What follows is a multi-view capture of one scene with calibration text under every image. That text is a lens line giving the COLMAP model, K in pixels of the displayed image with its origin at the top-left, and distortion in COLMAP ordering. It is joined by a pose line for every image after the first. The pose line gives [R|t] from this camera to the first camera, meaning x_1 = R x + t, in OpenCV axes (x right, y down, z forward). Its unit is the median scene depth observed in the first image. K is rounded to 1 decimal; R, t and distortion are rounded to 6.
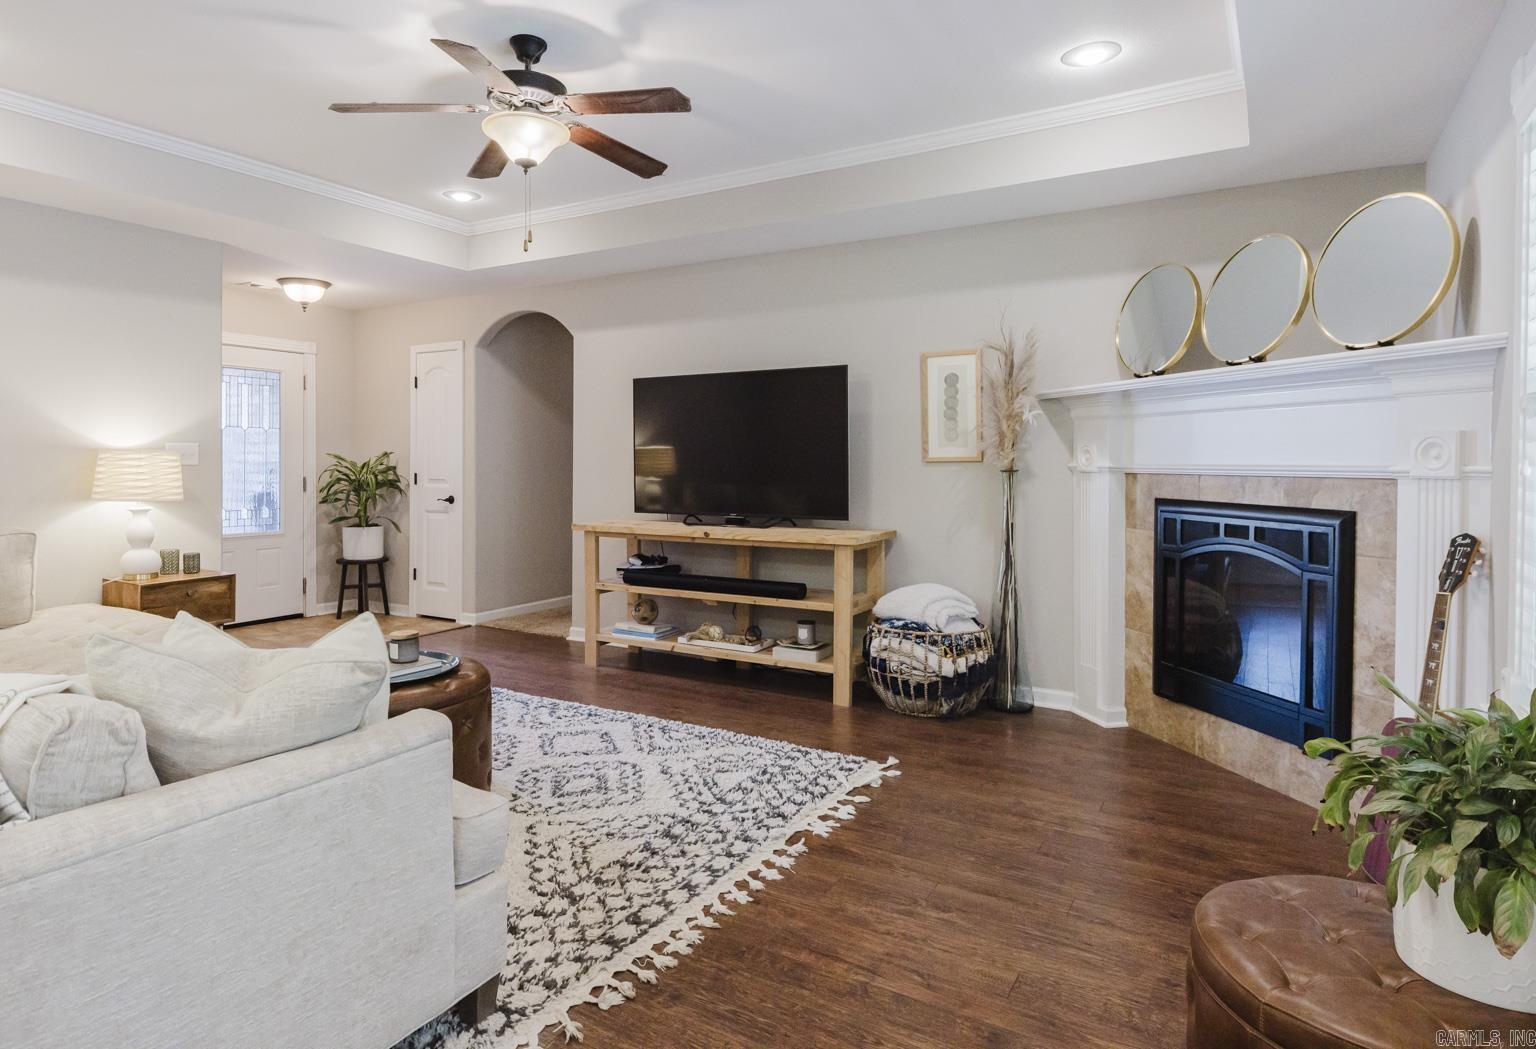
lens RADIAL K [[891.1, 0, 725.6], [0, 891.1, 468.8], [0, 0, 1]] dist [0.006486, -0.001080]
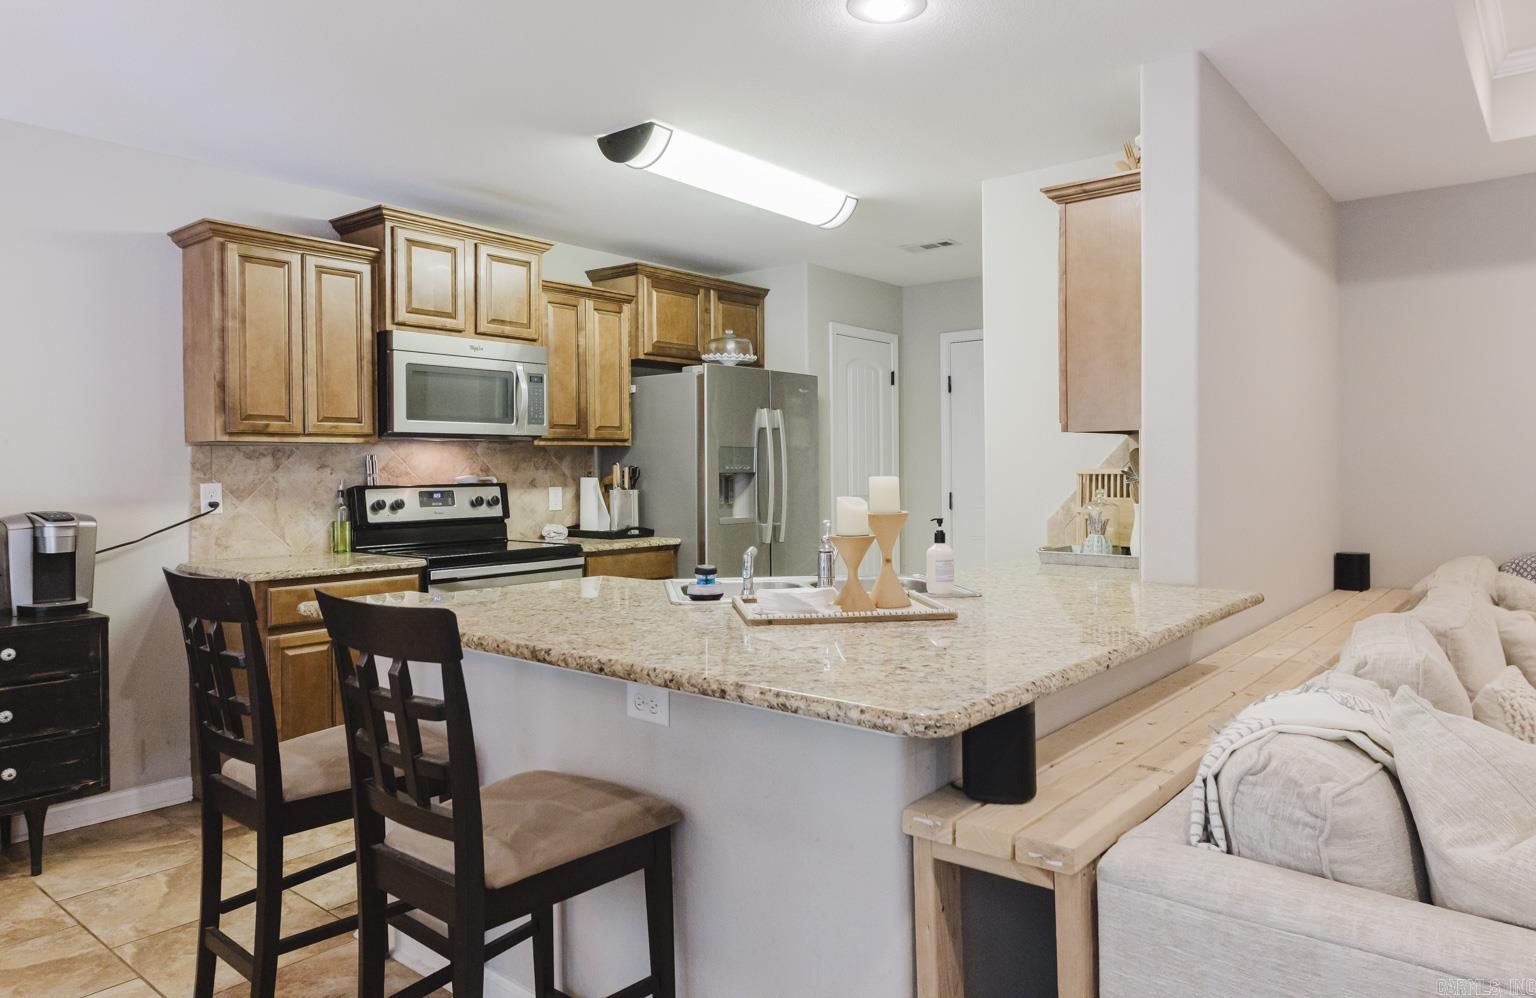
lens RADIAL K [[979.9, 0, 771.1], [0, 979.9, 488.5], [0, 0, 1]] dist [0.000977, 0.000101]
pose [[-0.133719, 0.015730, -0.990894, 0.100614], [-0.005843, 0.999844, 0.016661, -0.004210], [0.991002, 0.008018, -0.133606, 0.199942]]
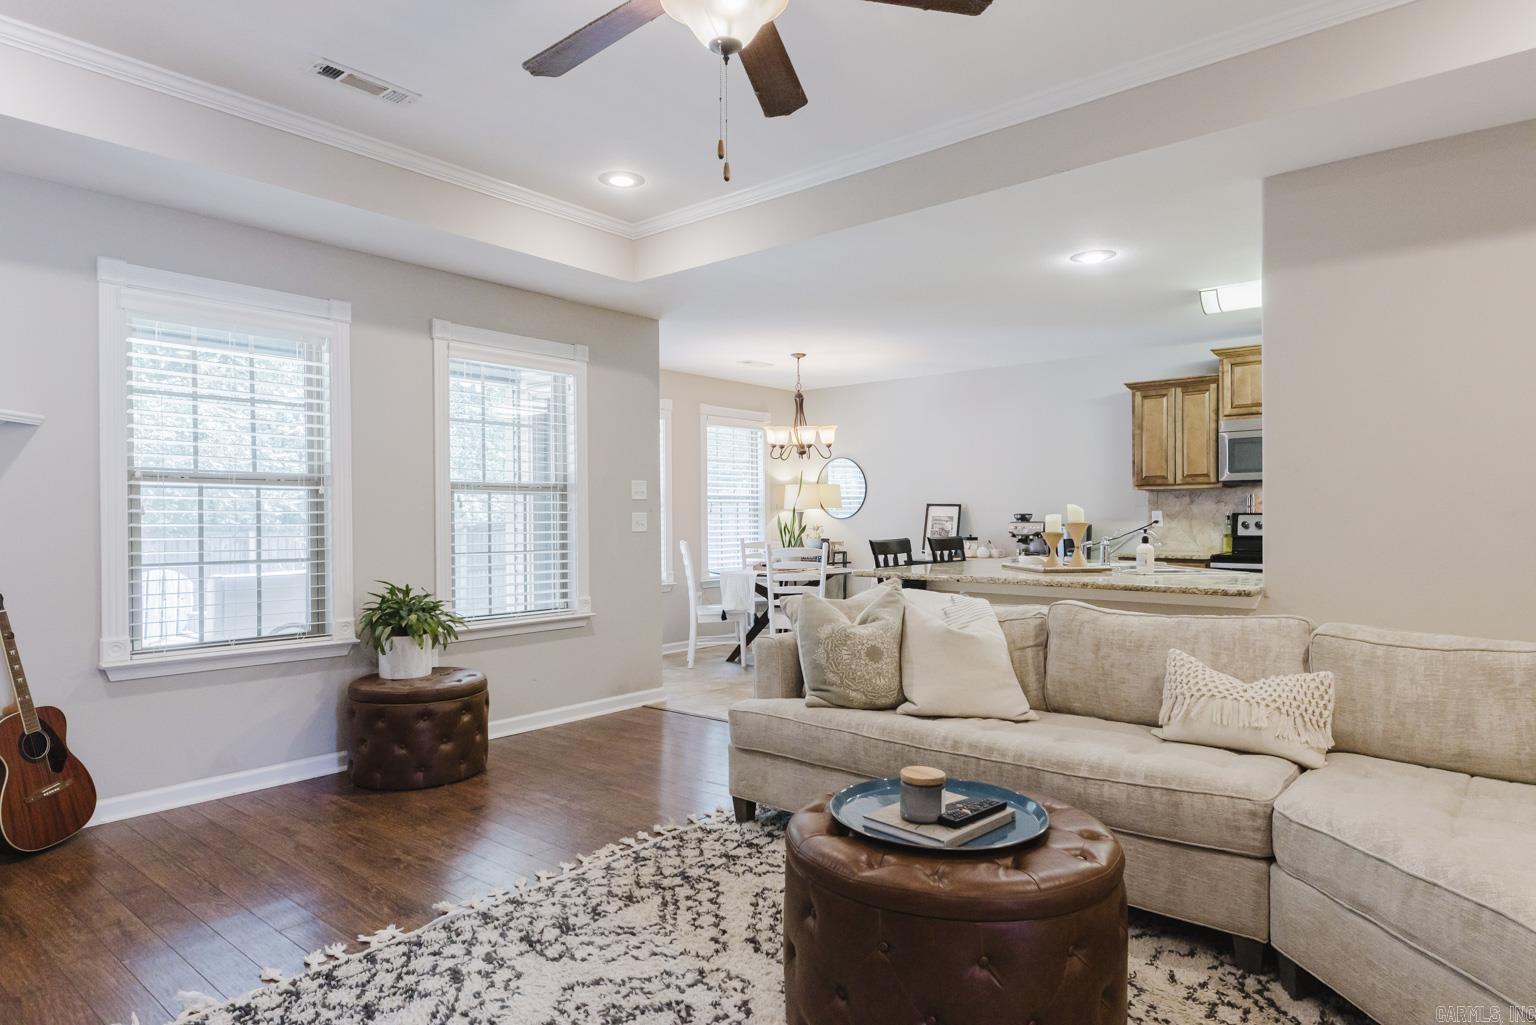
lens RADIAL K [[875.9, 0, 766.1], [0, 875.9, 518.9], [0, 0, 1]] dist [0.015096, -0.011729]
pose [[-0.989822, 0.001941, 0.142295, -0.269128], [0.004007, 0.999891, 0.014229, -0.001875], [-0.142251, 0.014655, -0.989722, 1.281946]]
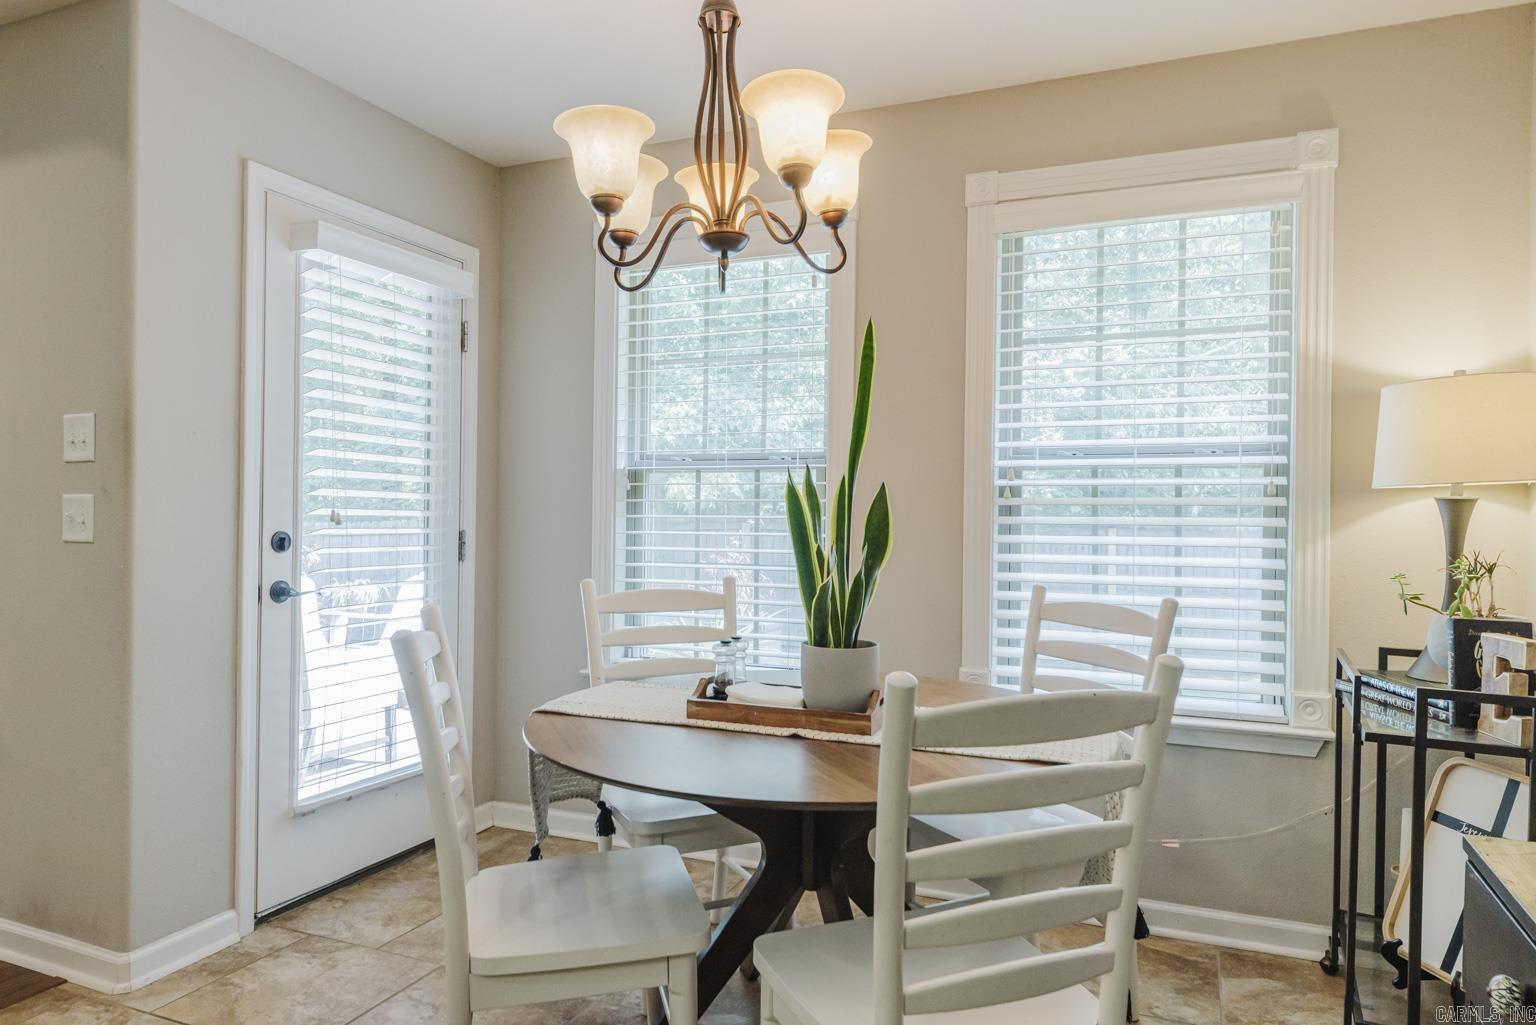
lens RADIAL K [[1028.2, 0, 760.2], [0, 1028.2, 515.9], [0, 0, 1]] dist [0.003638, 0.006882]
pose [[-0.163116, -0.009104, 0.986565, -0.580565], [0.002022, 0.999952, 0.009561, 0.015650], [-0.986605, 0.003554, -0.163090, -0.349667]]
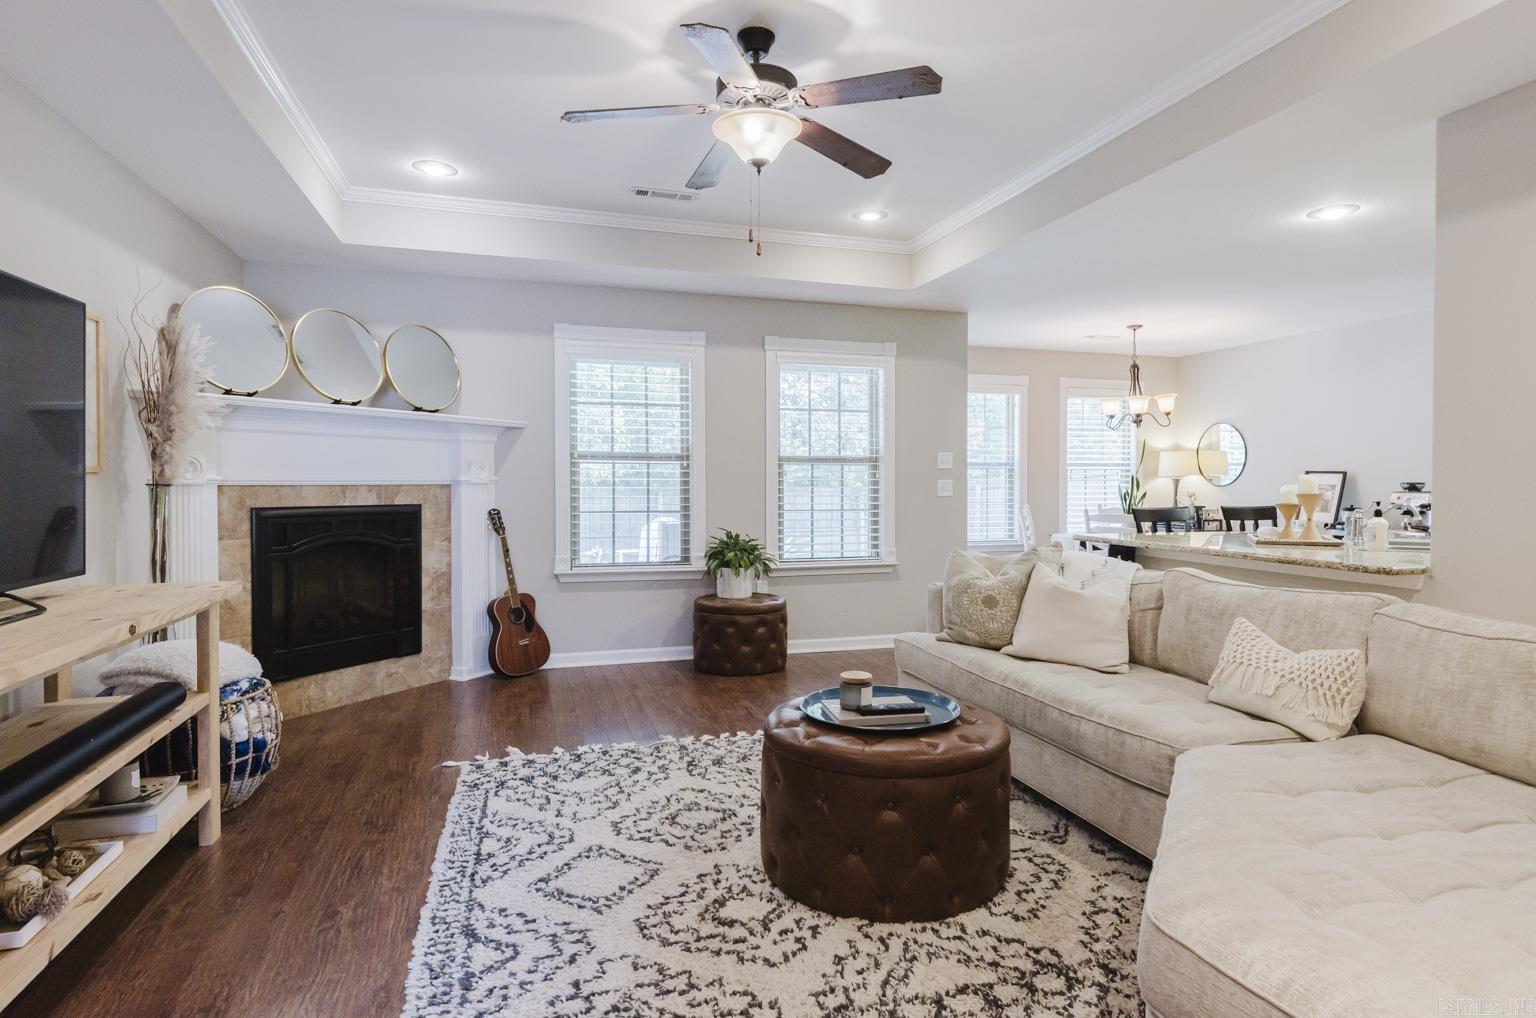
lens RADIAL K [[837.8, 0, 803.3], [0, 837.8, 495.7], [0, 0, 1]] dist [0.014659, -0.005561]
pose [[-0.768620, -0.014840, 0.639533, -0.659013], [0.003918, 0.999603, 0.027904, -0.007793], [-0.639693, 0.023953, -0.768257, 1.302702]]
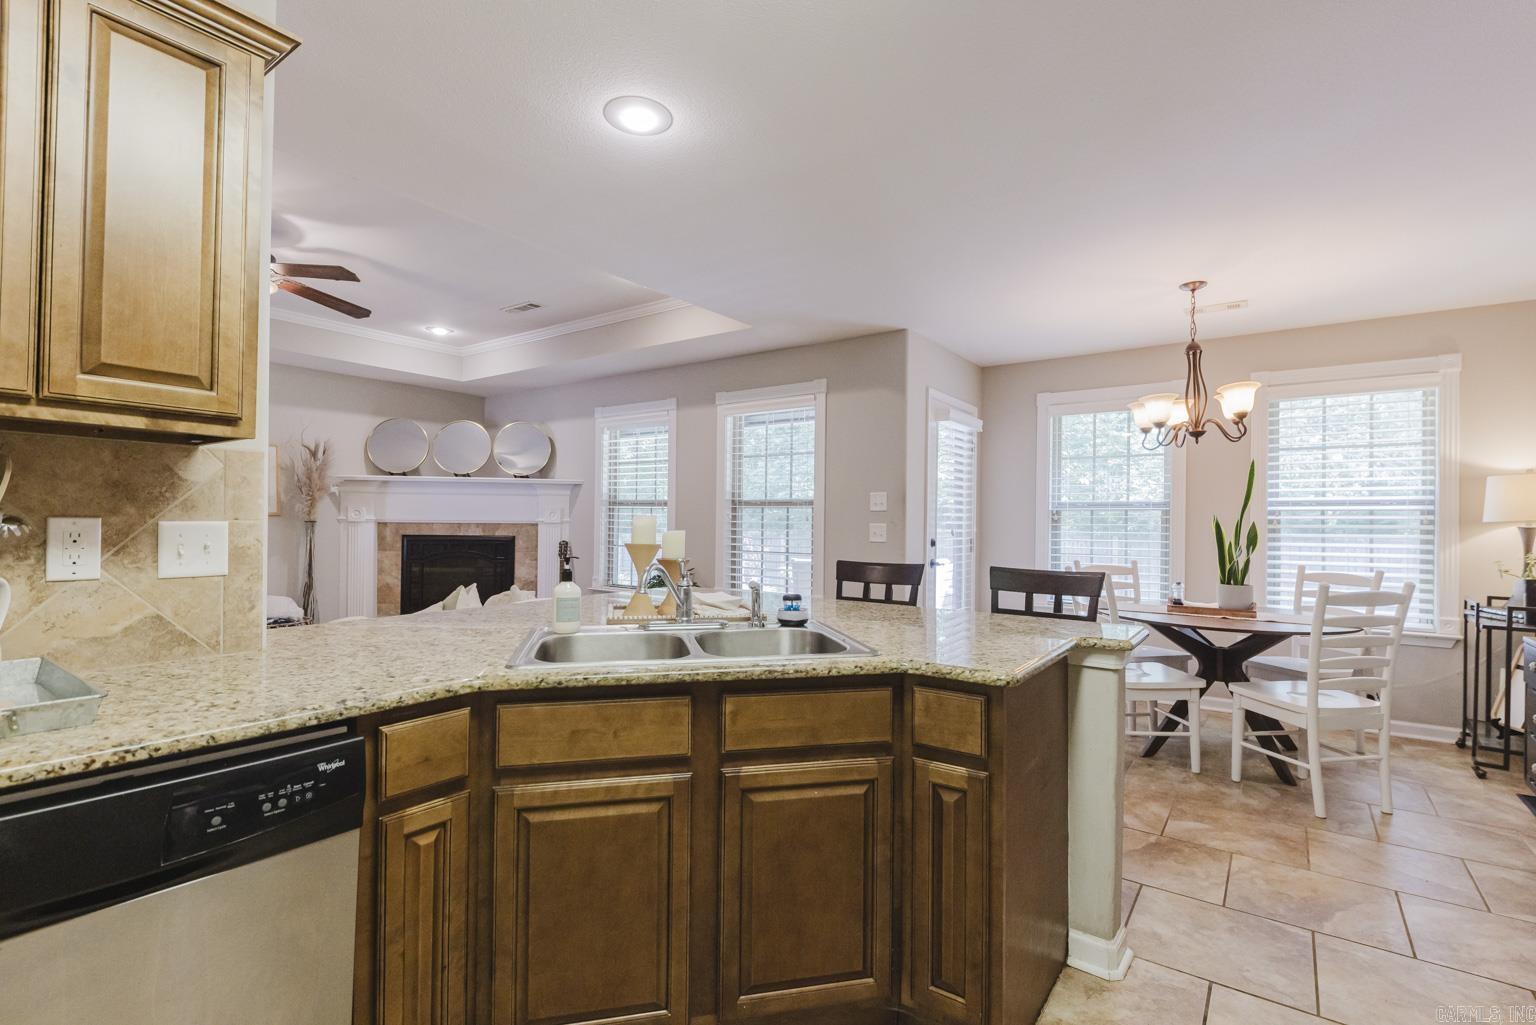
lens RADIAL K [[720.7, 0, 776.0], [0, 720.7, 517.3], [0, 0, 1]] dist [0.012503, -0.002505]
pose [[0.065128, 0.004034, 0.997869, -1.044471], [0.001909, 0.999989, -0.004167, 0.001289], [-0.997875, 0.002176, 0.065119, 0.051490]]
